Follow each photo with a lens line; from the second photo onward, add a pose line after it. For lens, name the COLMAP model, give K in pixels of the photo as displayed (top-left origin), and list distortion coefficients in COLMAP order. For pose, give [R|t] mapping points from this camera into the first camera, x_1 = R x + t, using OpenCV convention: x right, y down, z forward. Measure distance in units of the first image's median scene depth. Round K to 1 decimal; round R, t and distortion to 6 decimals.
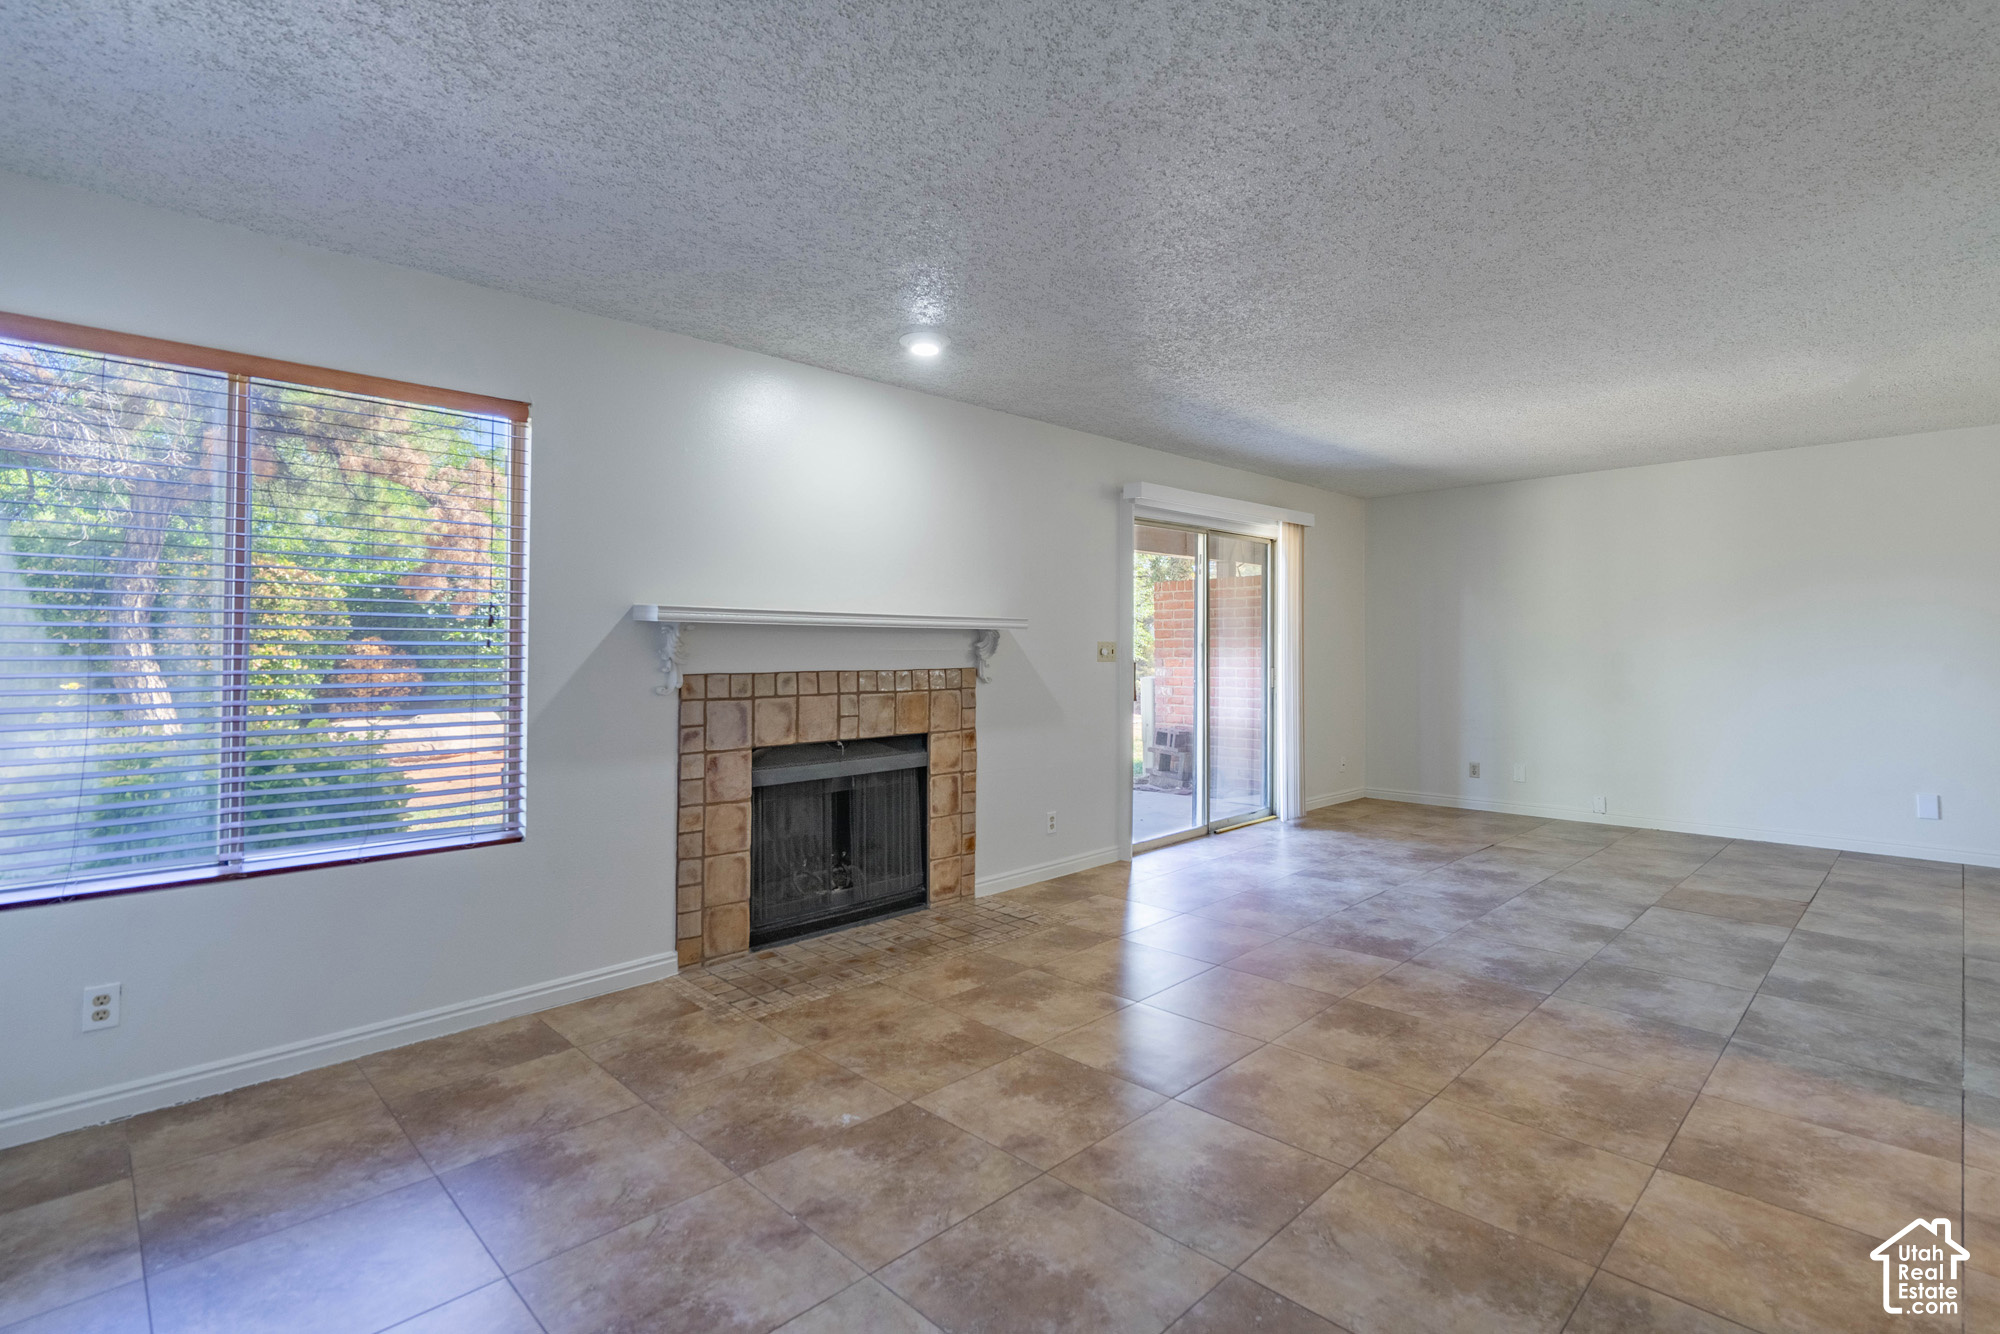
lens RADIAL K [[920.1, 0, 986.4], [0, 920.1, 654.6], [0, 0, 1]] dist [-0.009706, 0.000902]
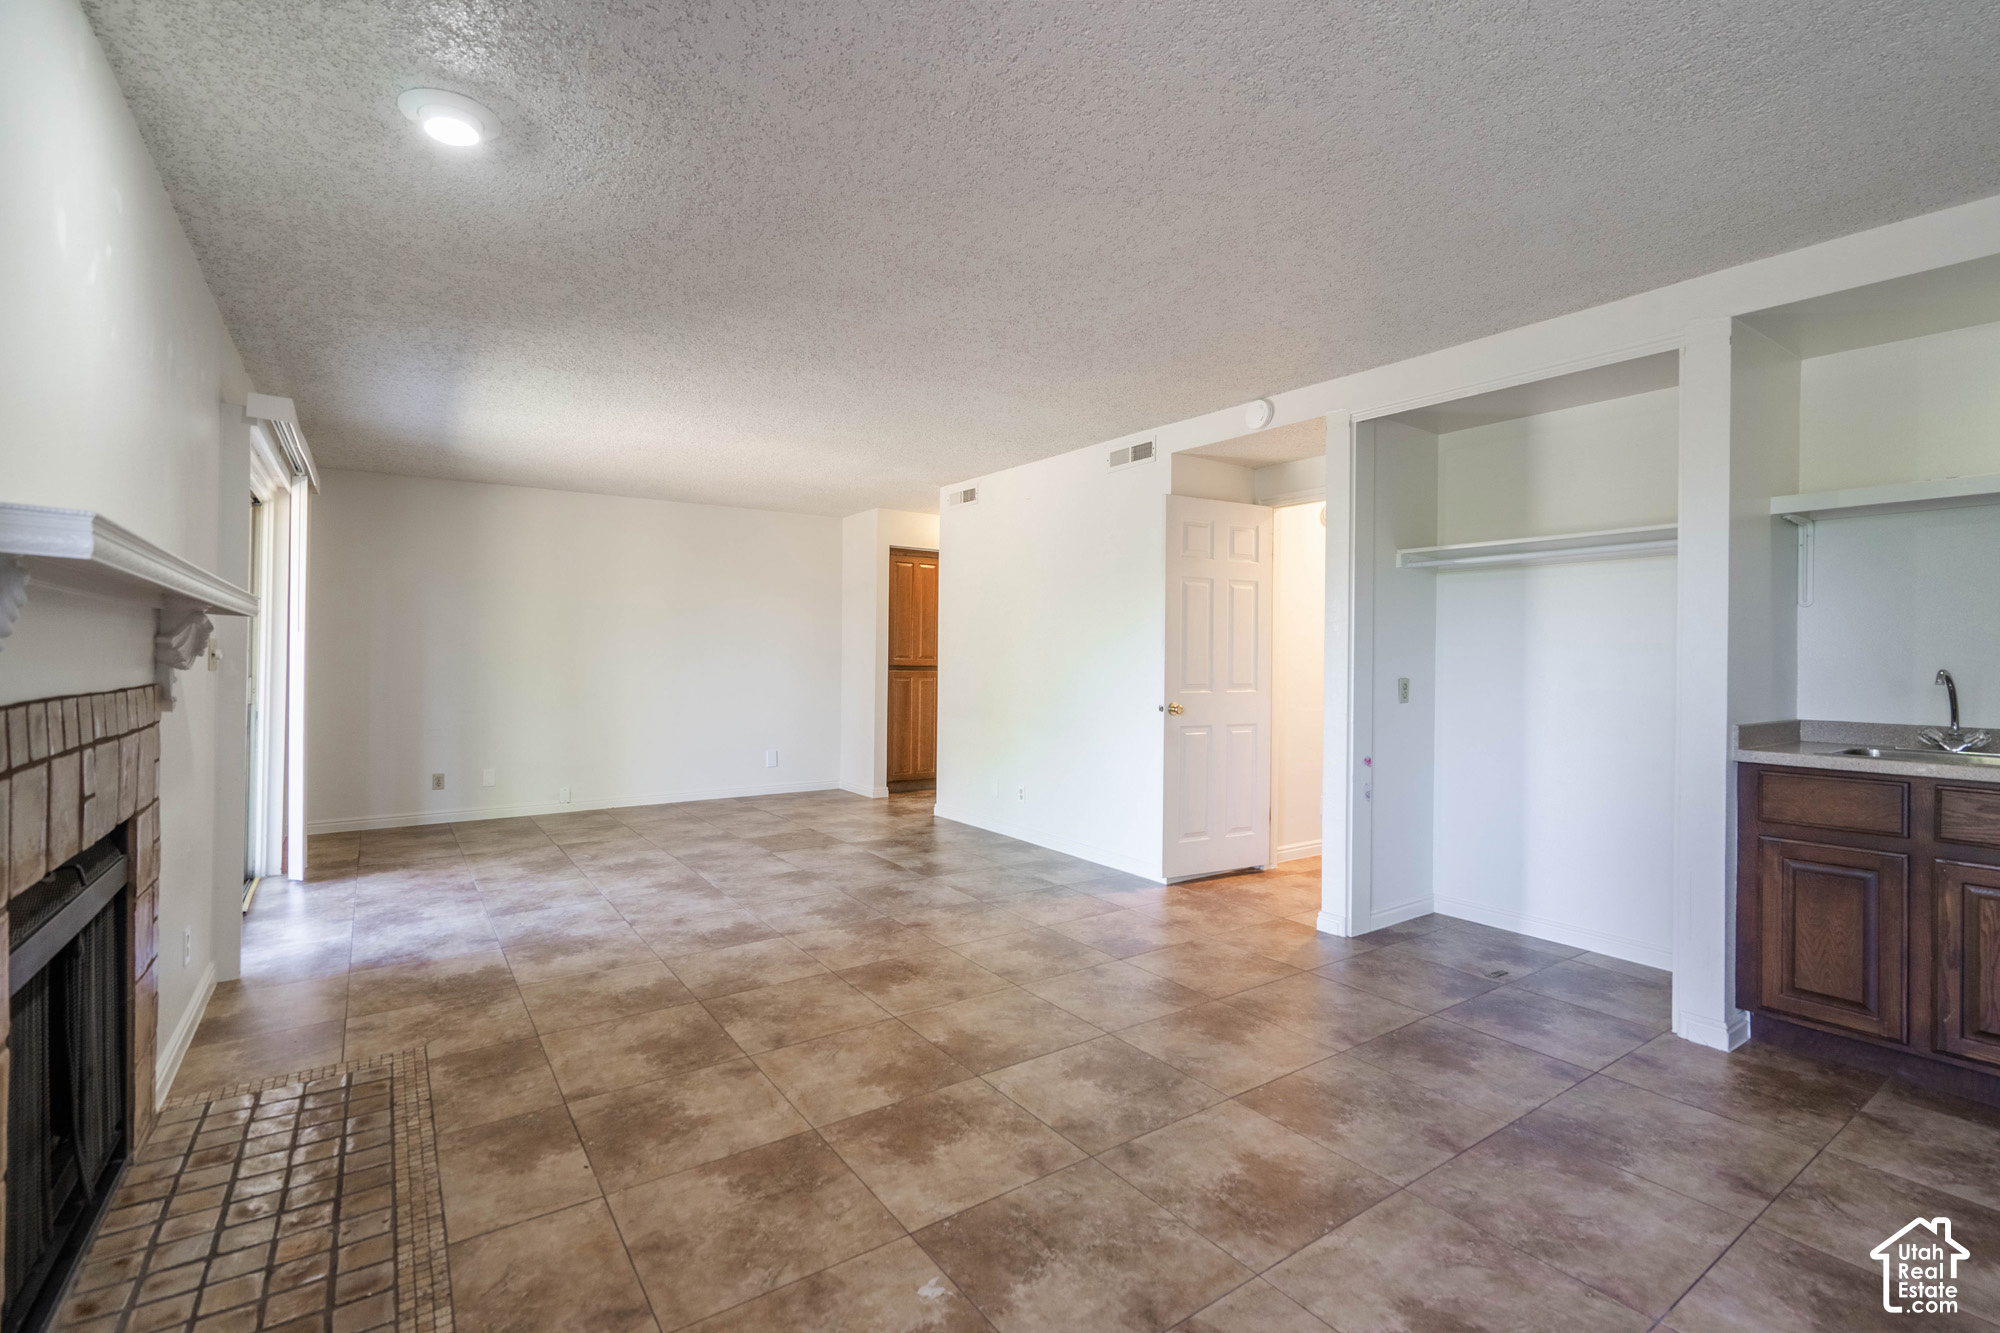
lens RADIAL K [[920.1, 0, 990.2], [0, 920.1, 661.4], [0, 0, 1]] dist [-0.009706, 0.000902]
pose [[0.172427, -0.003838, 0.985015, -0.713721], [0.002119, 0.999992, 0.003525, 0.002094], [-0.985020, 0.001479, 0.172434, 0.686327]]
